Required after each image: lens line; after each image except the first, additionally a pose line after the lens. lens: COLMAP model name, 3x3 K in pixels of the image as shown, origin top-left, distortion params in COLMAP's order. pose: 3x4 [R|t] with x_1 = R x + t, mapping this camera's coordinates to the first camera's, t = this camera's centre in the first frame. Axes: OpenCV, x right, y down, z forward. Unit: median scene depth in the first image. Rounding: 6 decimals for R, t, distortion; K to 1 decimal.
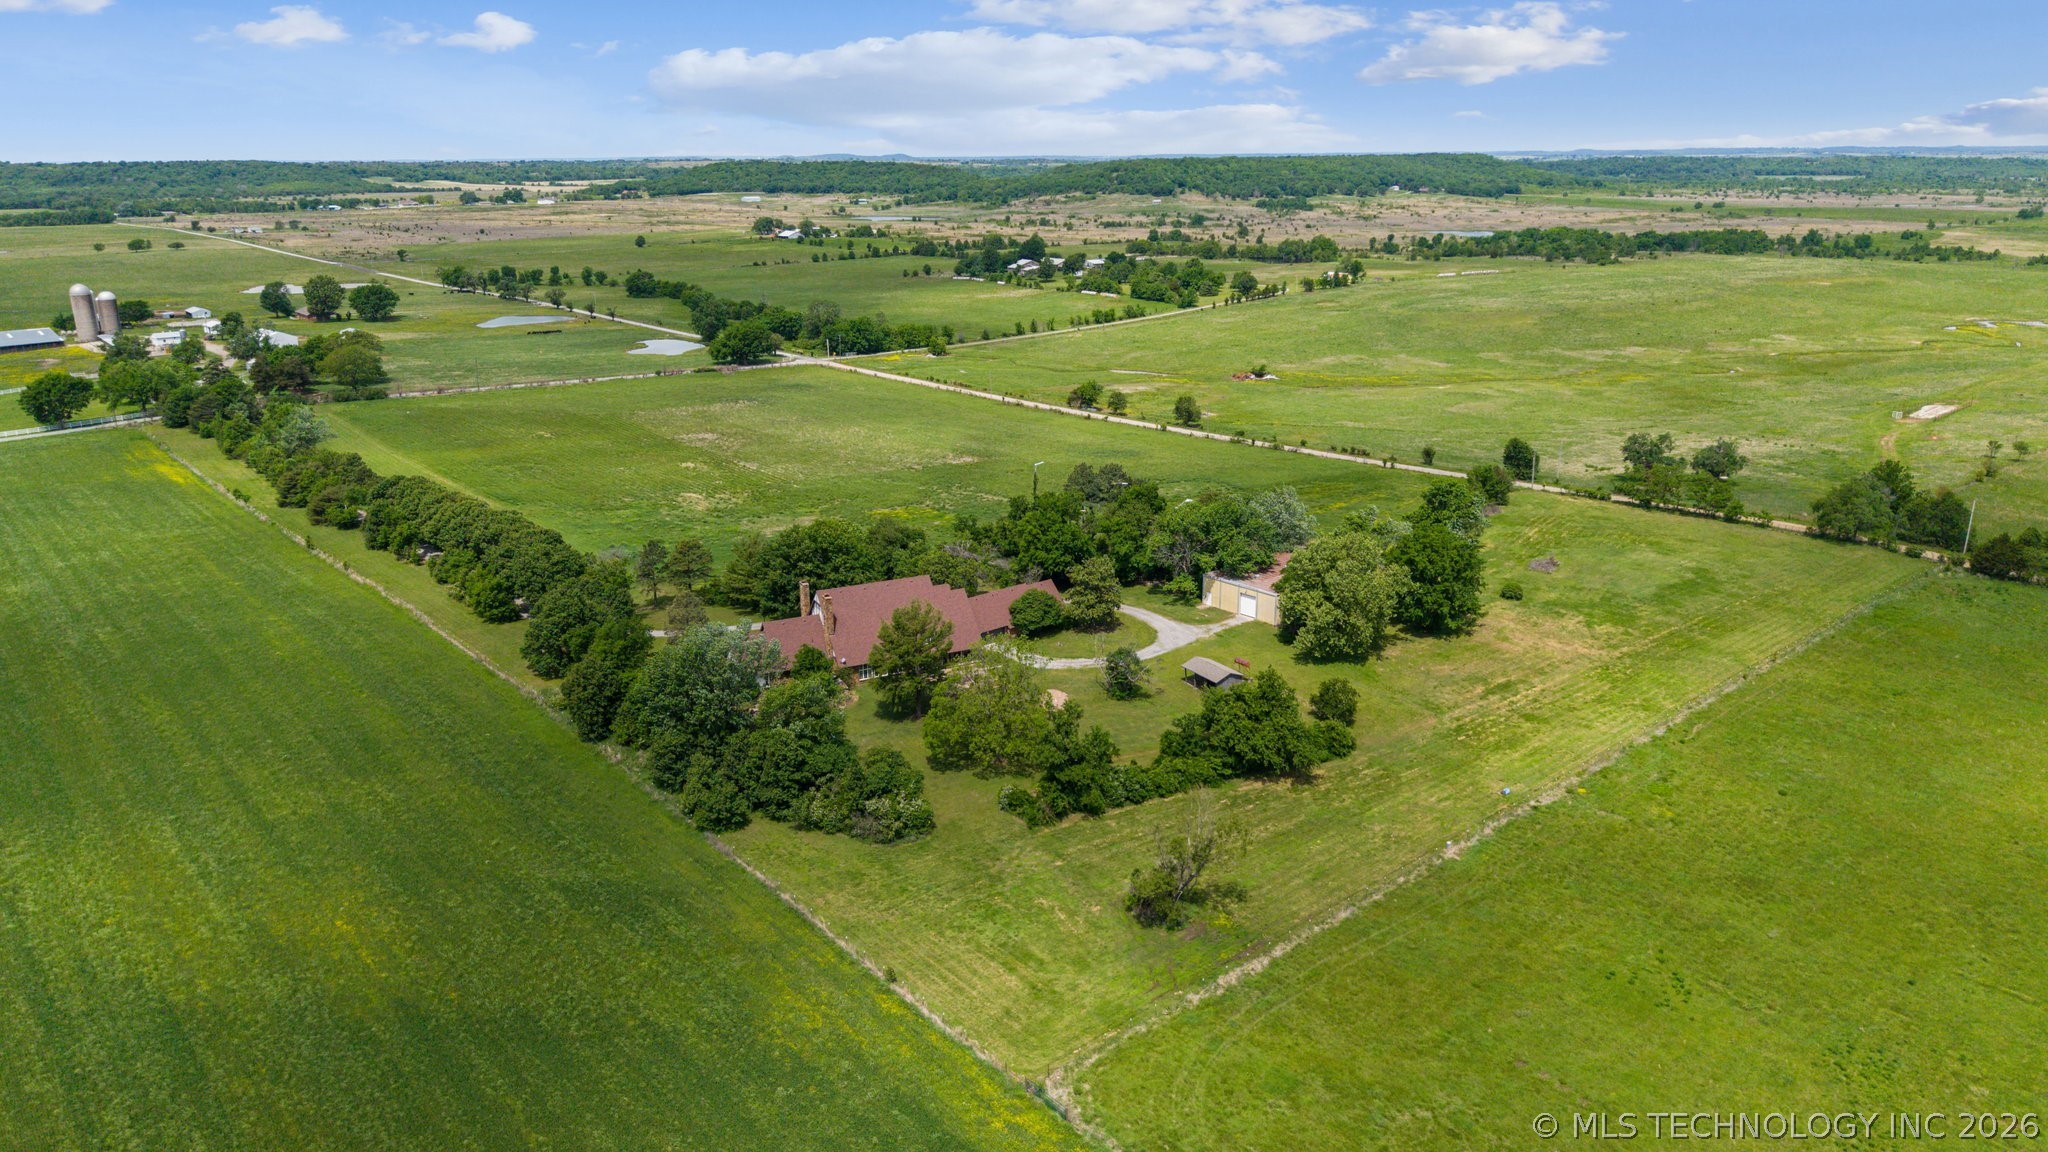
lens RADIAL K [[1326.9, 0, 1024.0], [0, 1326.9, 576.0], [0, 0, 1]] dist [0.002632, 0.001449]
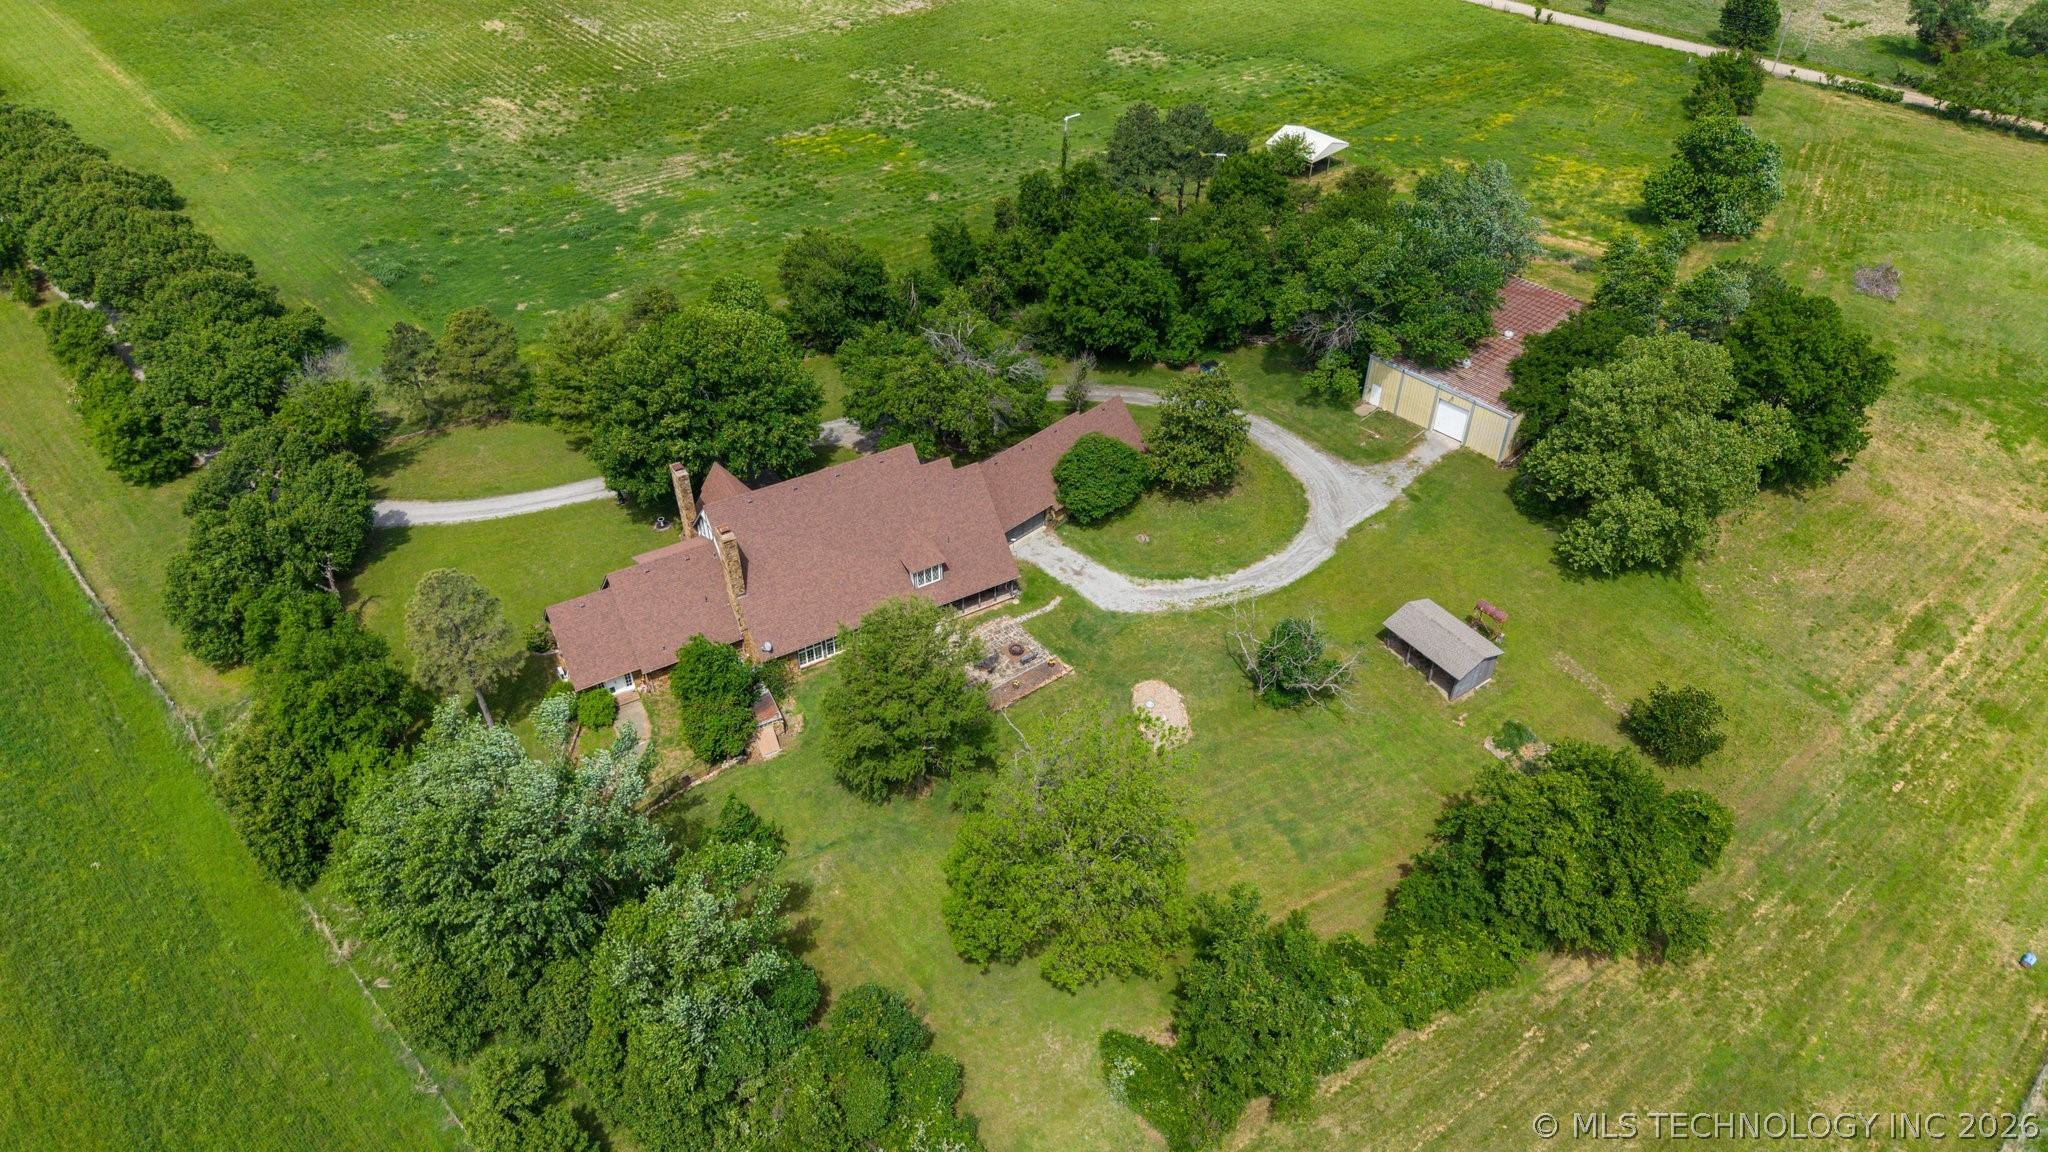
lens RADIAL K [[1311.0, 0, 1024.0], [0, 1311.0, 576.0], [0, 0, 1]] dist [-0.016617, 0.004392]
pose [[0.998242, -0.037954, 0.045526, -0.045636], [0.016133, 0.913075, 0.407474, -0.146455], [-0.057034, -0.406023, 0.912082, 0.435006]]
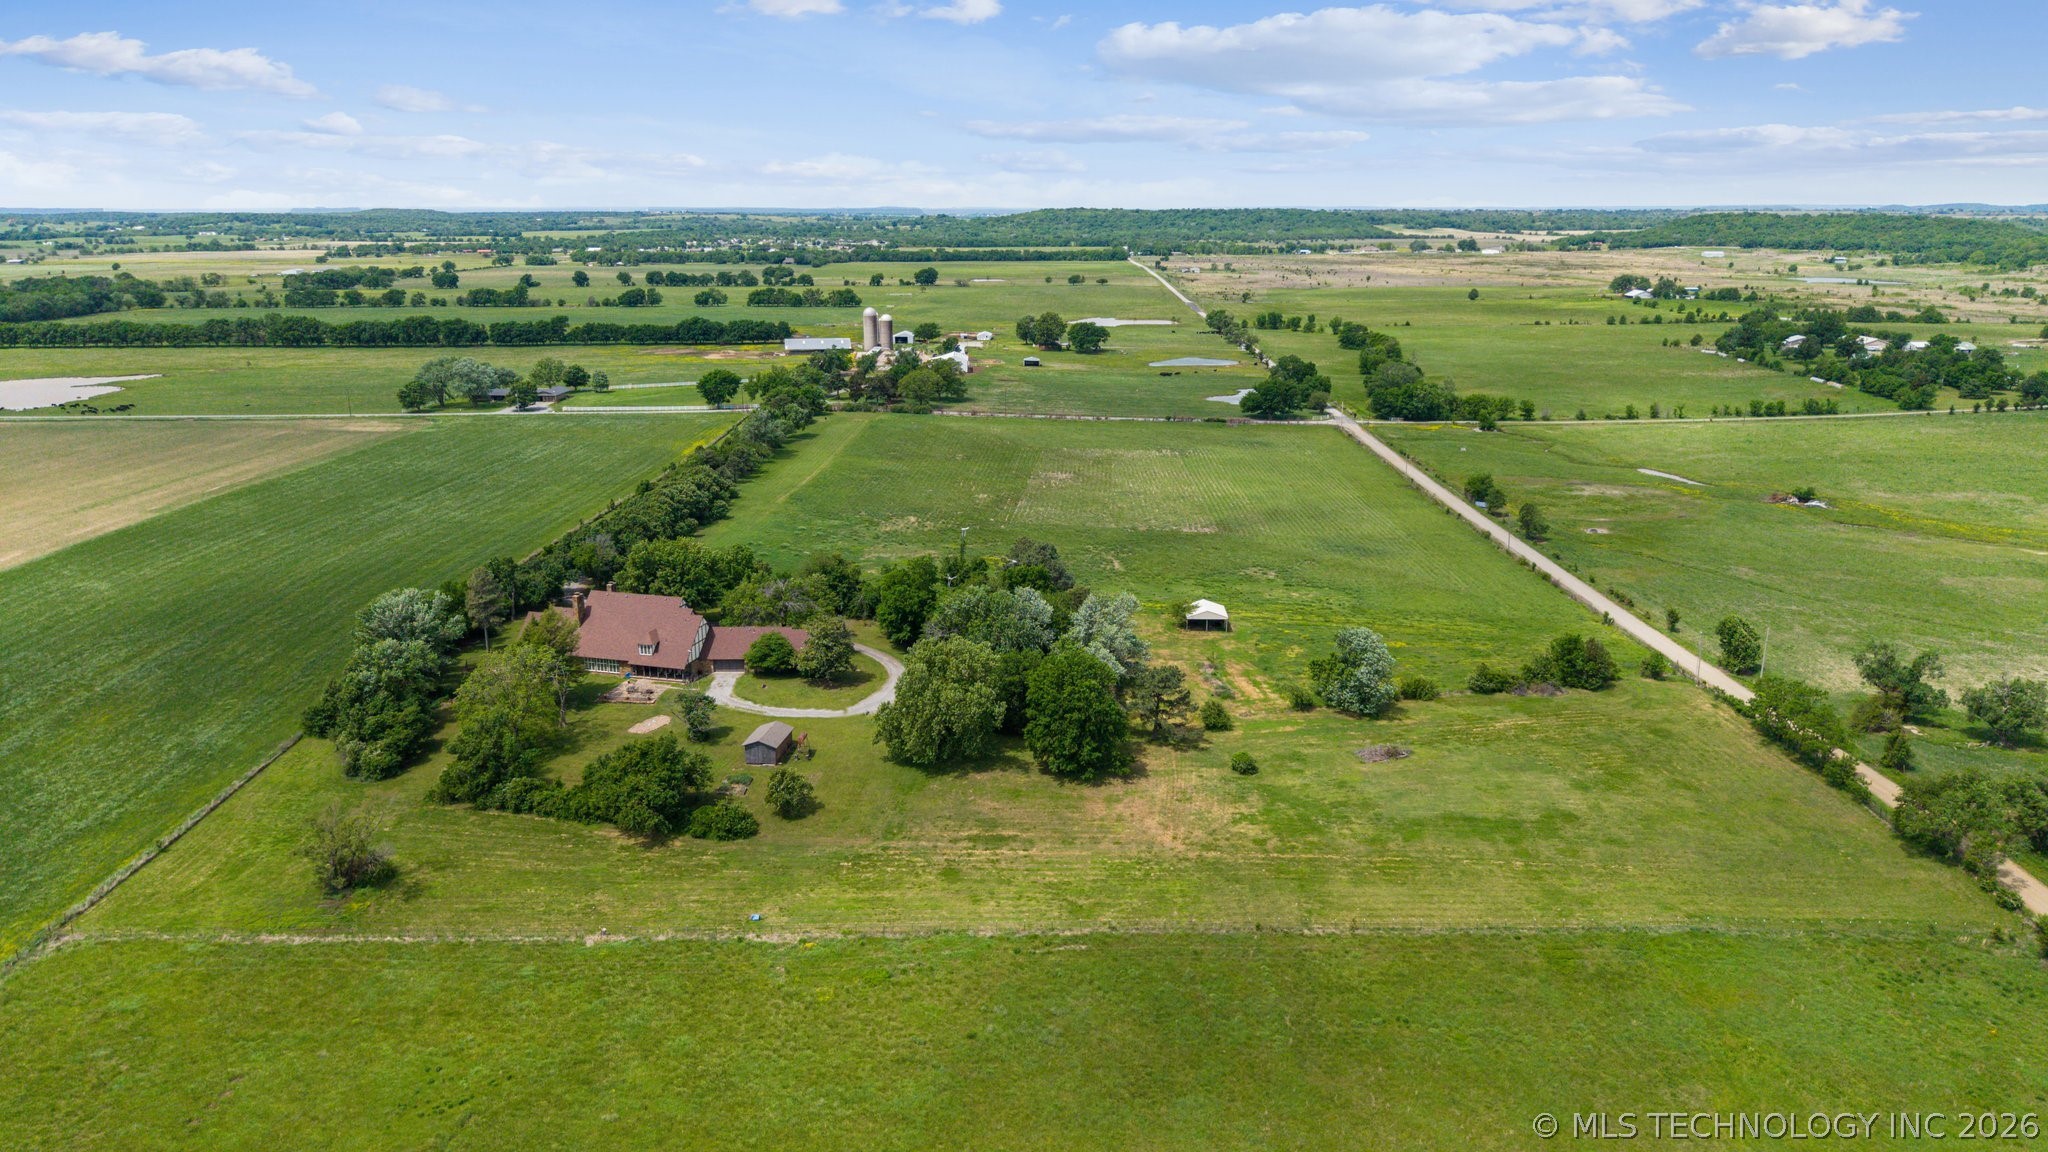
lens RADIAL K [[1326.9, 0, 1024.0], [0, 1326.9, 576.0], [0, 0, 1]] dist [0.002632, 0.001449]
pose [[0.761503, 0.176957, -0.623537, 0.748853], [-0.198167, 0.979508, 0.035967, -0.101773], [0.617125, 0.096175, 0.780966, 0.265704]]
